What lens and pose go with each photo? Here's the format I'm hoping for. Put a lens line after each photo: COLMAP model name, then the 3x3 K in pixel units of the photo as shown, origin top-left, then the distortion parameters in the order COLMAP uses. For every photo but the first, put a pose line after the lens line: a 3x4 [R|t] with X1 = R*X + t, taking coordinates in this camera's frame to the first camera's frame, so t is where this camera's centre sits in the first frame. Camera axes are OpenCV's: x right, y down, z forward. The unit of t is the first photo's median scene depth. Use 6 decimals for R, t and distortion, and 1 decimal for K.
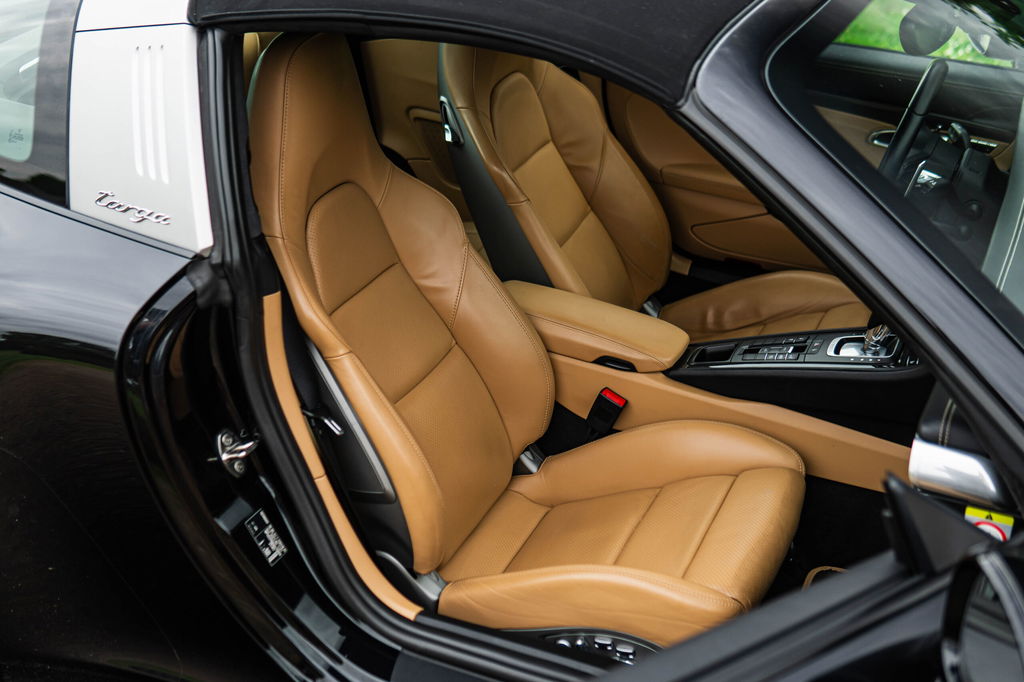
lens RADIAL K [[1340.4, 0, 512.0], [0, 1340.4, 341.0], [0, 0, 1]] dist [-0.064263, -0.004005]
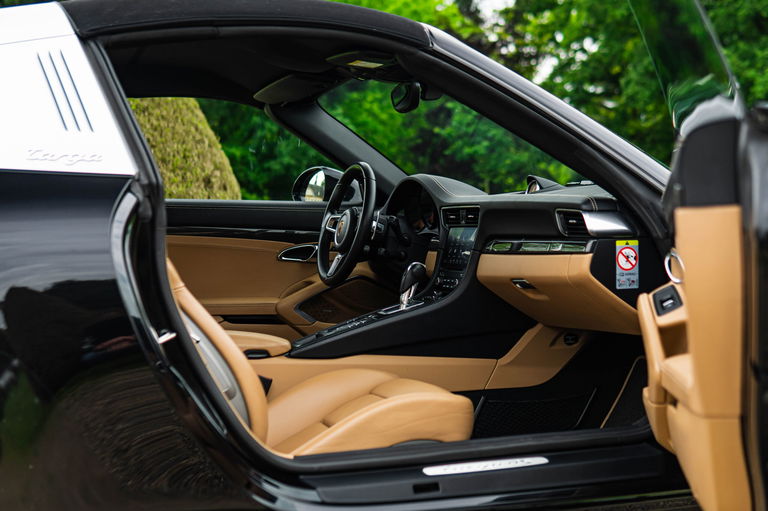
lens RADIAL K [[1102.8, 0, 384.0], [0, 1102.8, 255.5], [0, 0, 1]] dist [-0.070480, -0.003105]
pose [[0.732057, -0.059806, 0.678614, -0.697061], [0.341316, 0.894294, -0.289381, 0.355579], [-0.589573, 0.443465, 0.675087, 0.126682]]
